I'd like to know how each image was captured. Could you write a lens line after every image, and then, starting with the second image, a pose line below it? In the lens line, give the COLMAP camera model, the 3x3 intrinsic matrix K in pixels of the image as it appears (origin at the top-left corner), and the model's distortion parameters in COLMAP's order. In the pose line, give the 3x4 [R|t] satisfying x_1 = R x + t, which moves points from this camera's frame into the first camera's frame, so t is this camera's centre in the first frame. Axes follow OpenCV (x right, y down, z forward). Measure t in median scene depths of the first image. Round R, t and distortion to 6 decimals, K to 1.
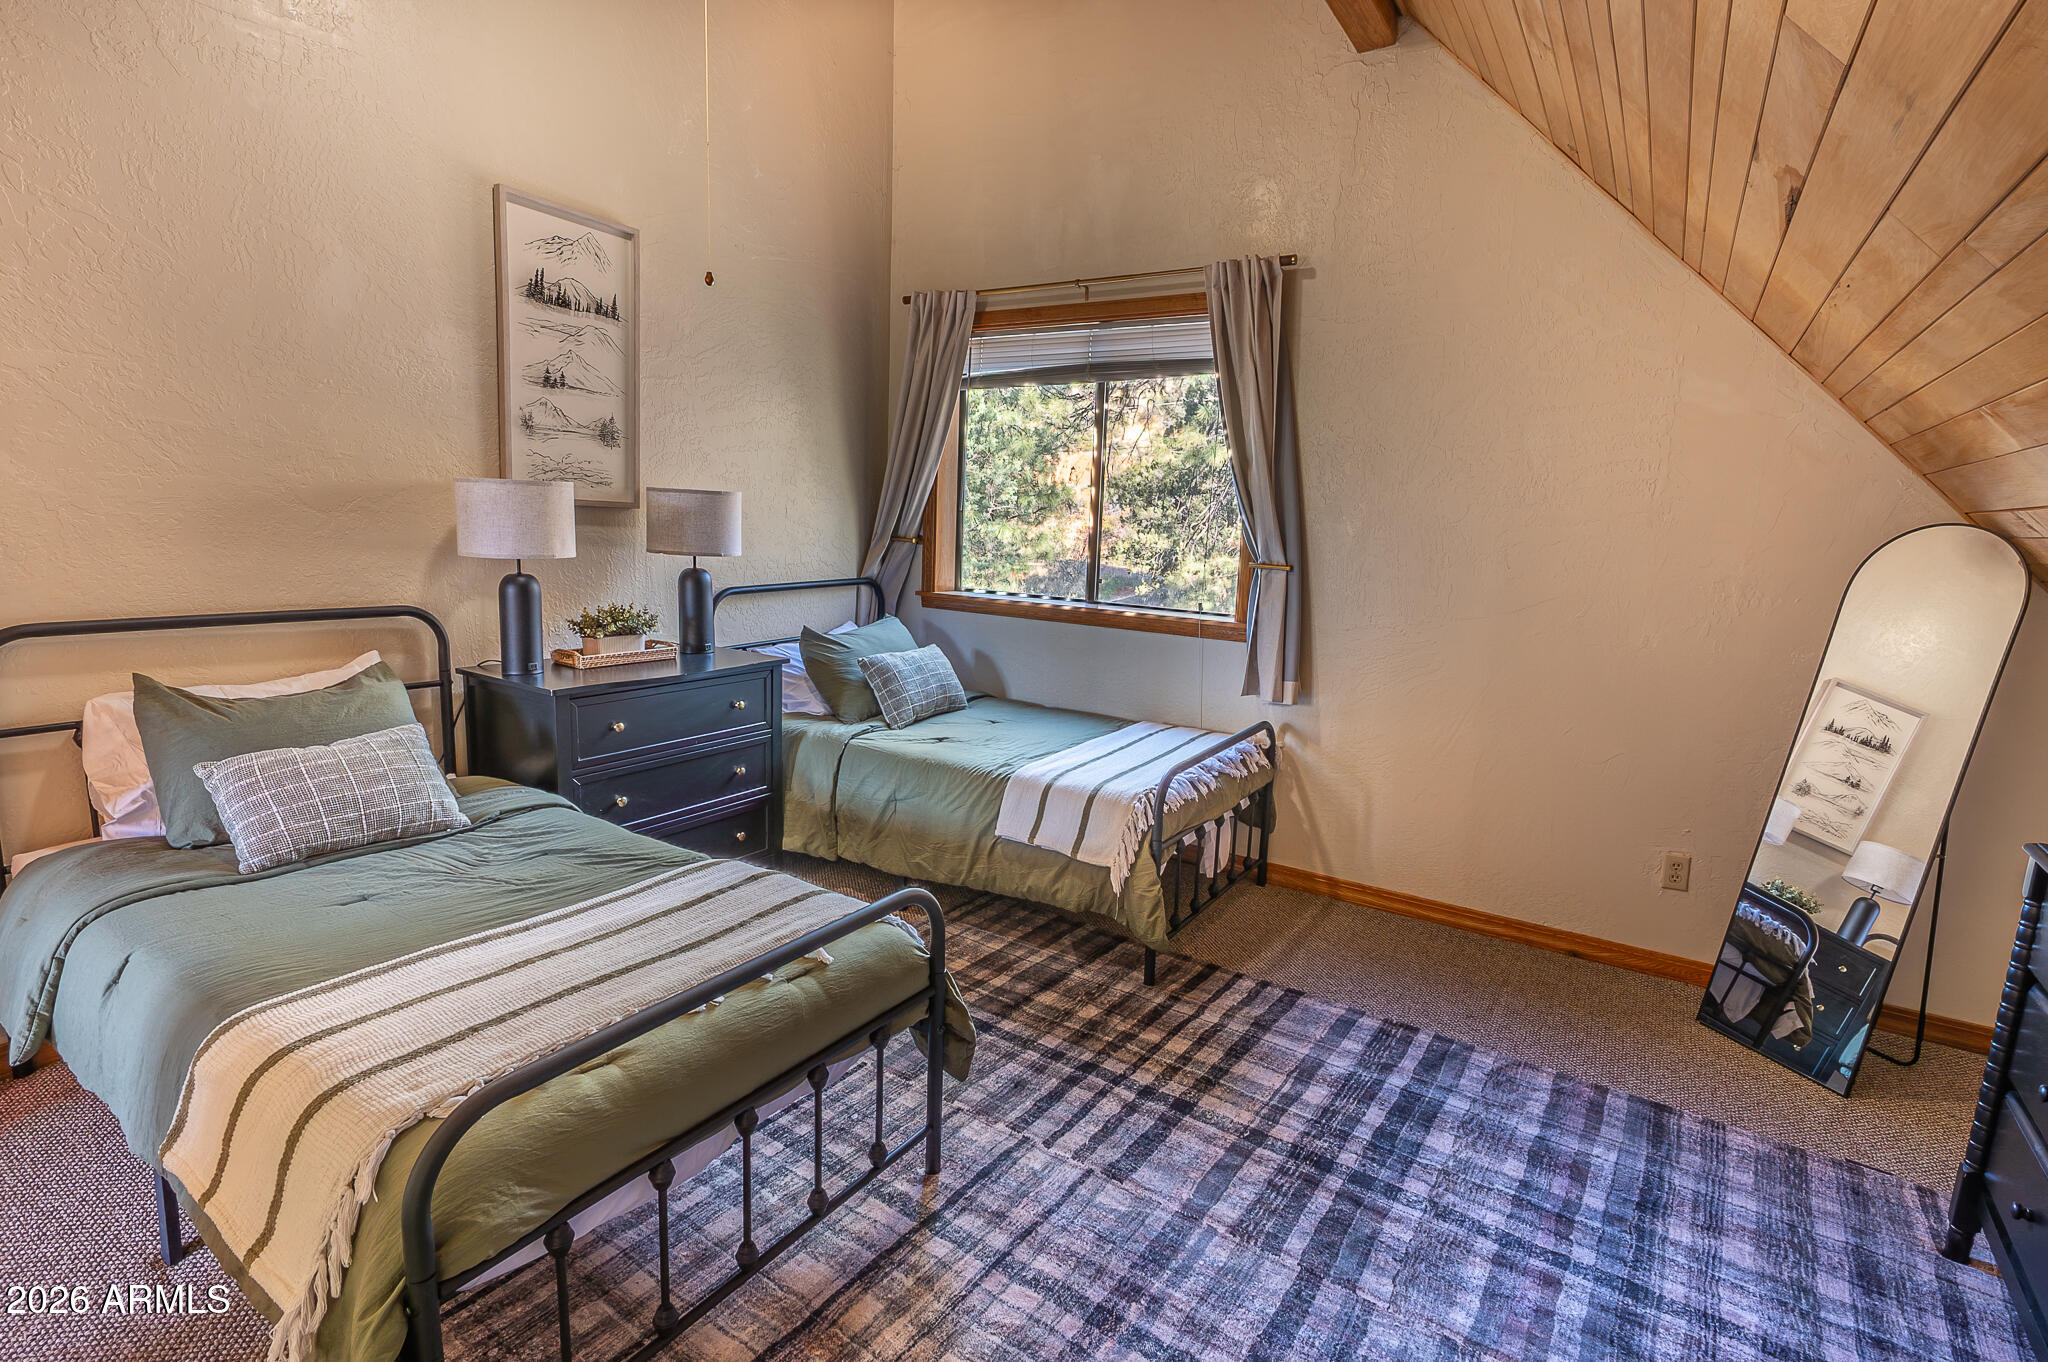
lens RADIAL K [[997.1, 0, 1021.6], [0, 997.1, 682.8], [0, 0, 1]] dist [-0.001945, 0.002533]
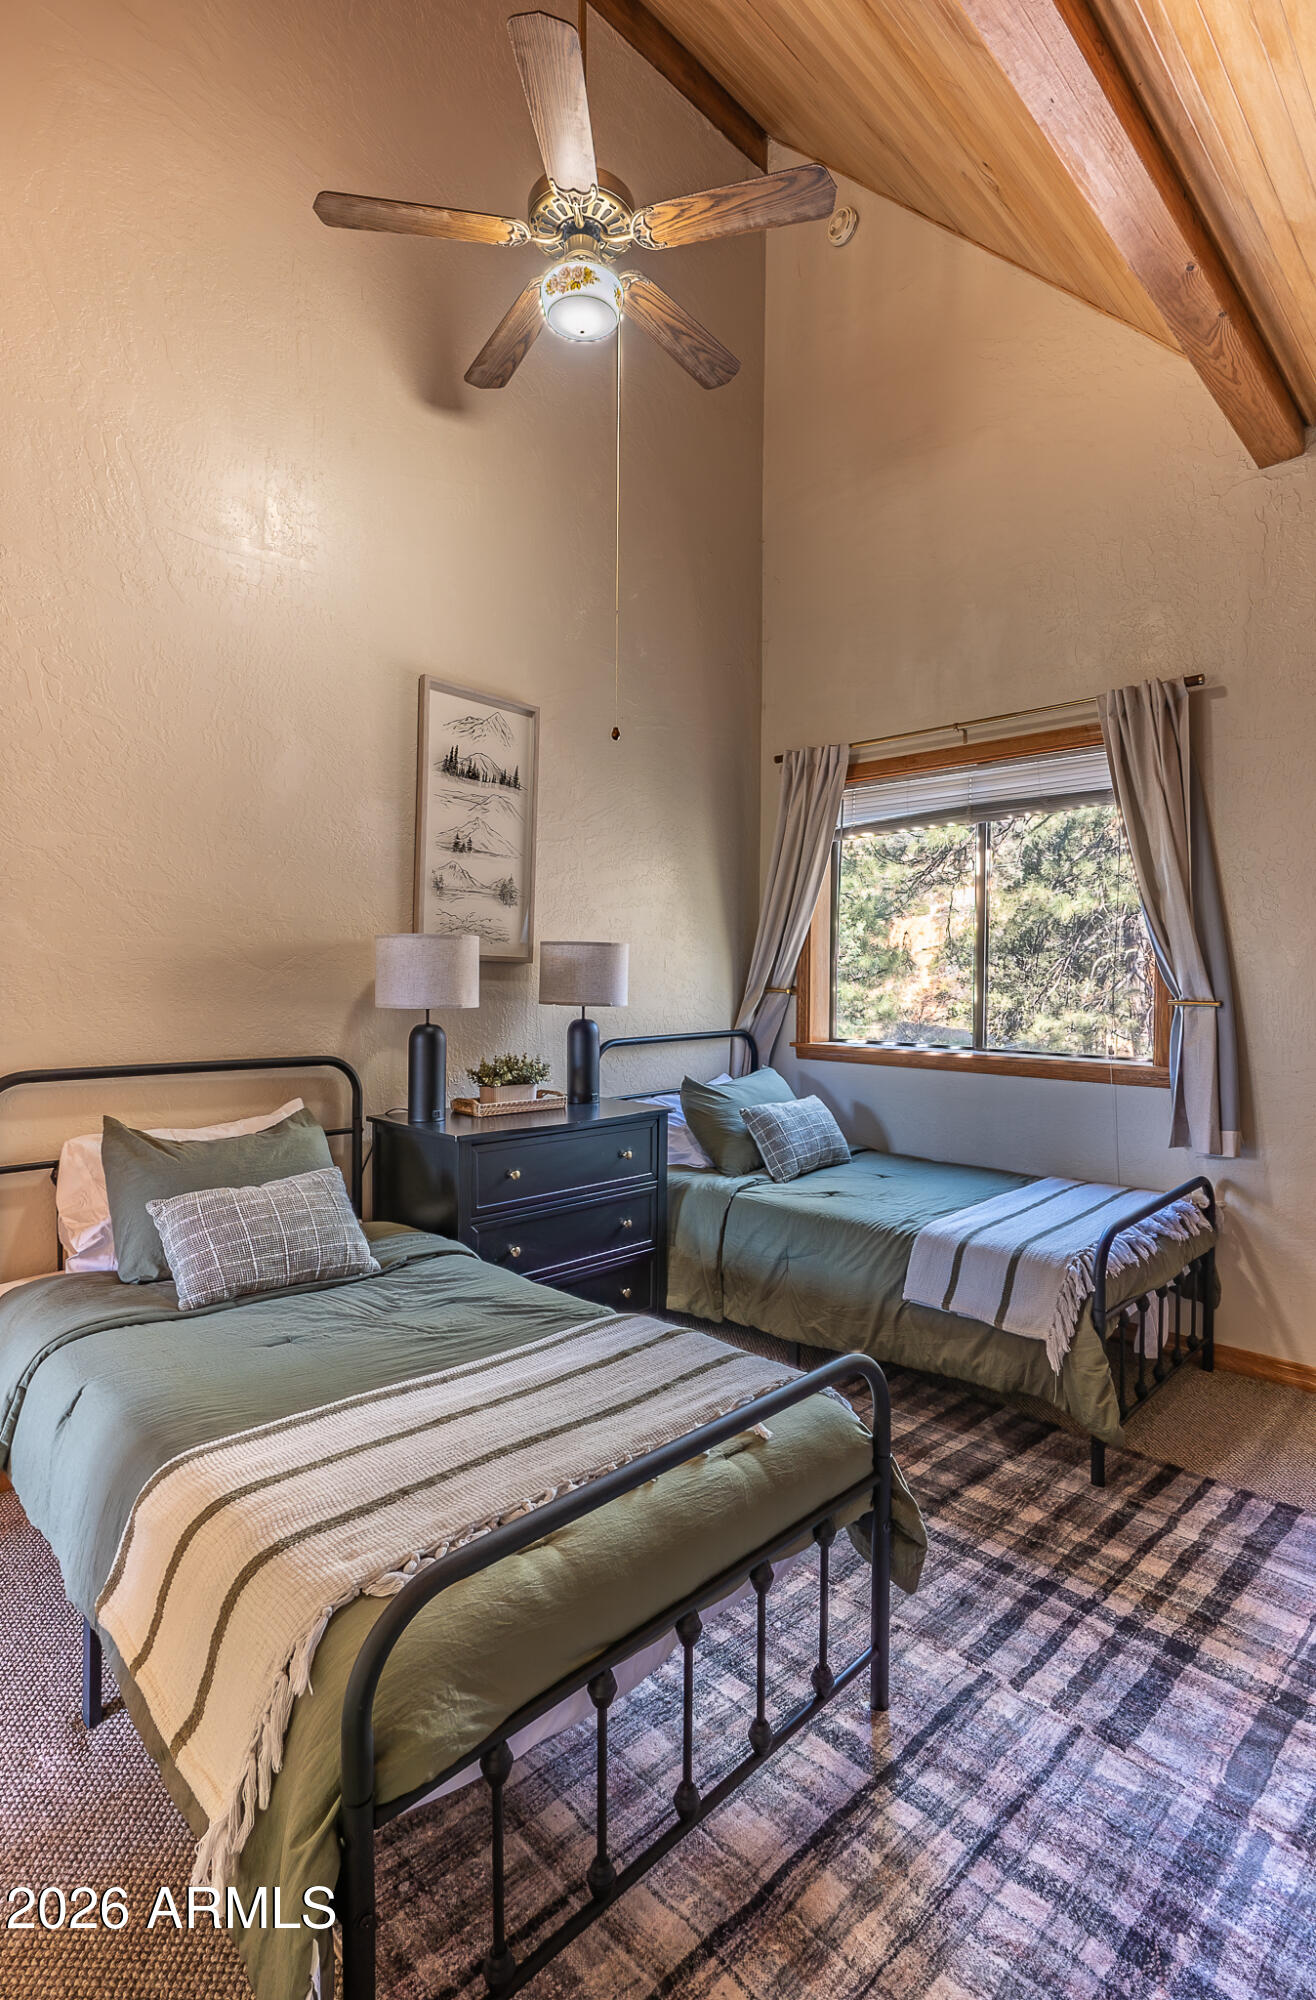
lens RADIAL K [[973.8, 0, 658.0], [0, 973.8, 1000.0], [0, 0, 1]] dist [-0.005000, 0.003548]
pose [[0.980258, -0.027509, -0.195799, -0.081371], [-0.002252, 0.988656, -0.150178, 0.021103], [0.197709, 0.147654, 0.969077, 0.069112]]
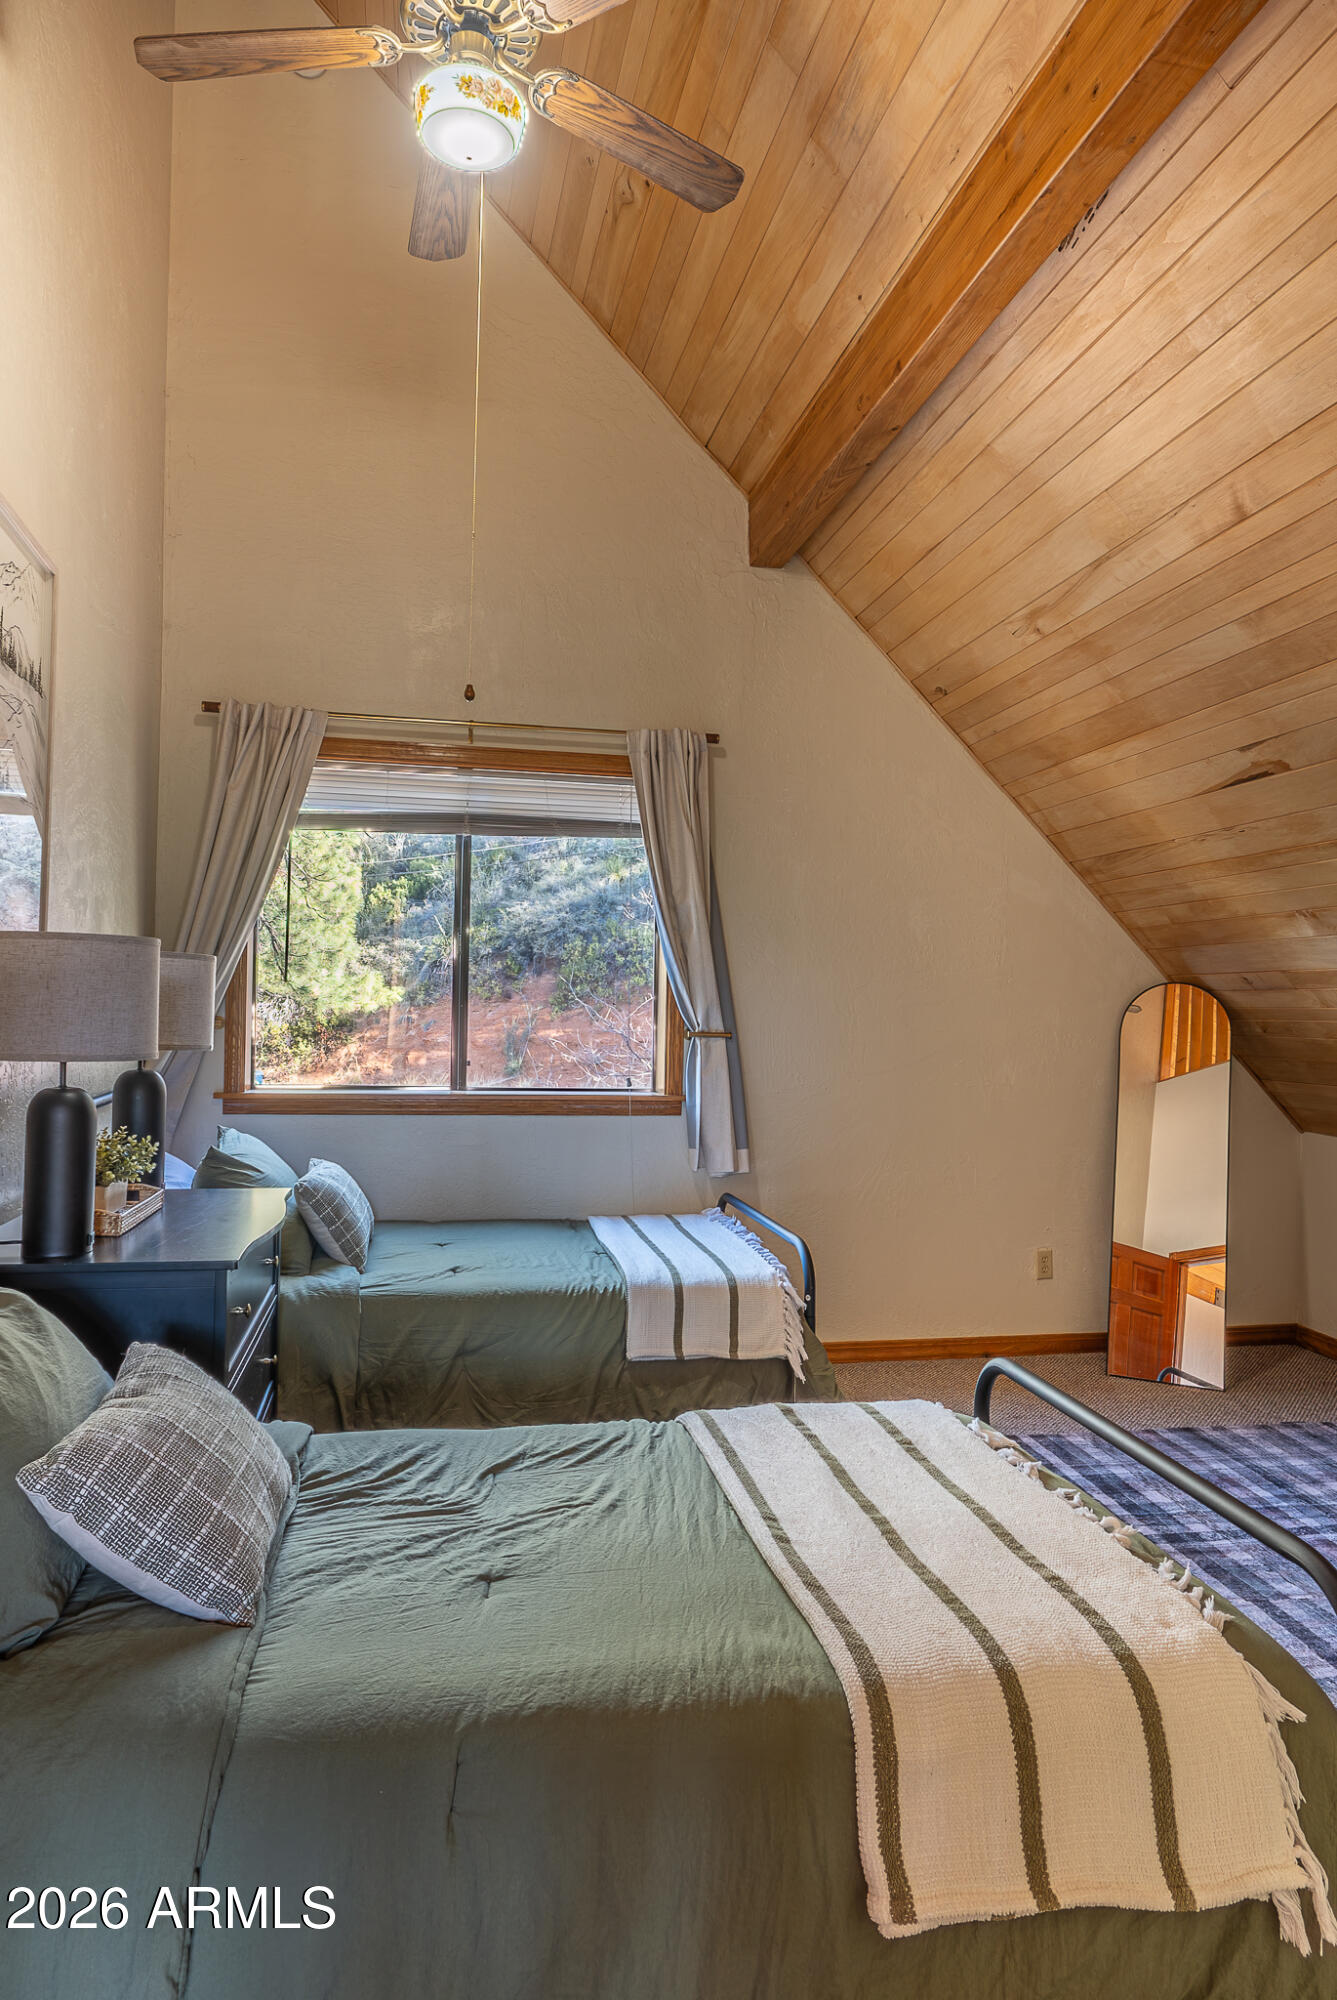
lens RADIAL K [[1231.8, 0, 668.5], [0, 1231.8, 1000.0], [0, 0, 1]] dist [0.002210, 0.000390]
pose [[0.708205, -0.019747, 0.705730, -0.923790], [0.129177, 0.986358, -0.102031, -0.045285], [-0.694088, 0.163423, 0.701095, 0.249998]]
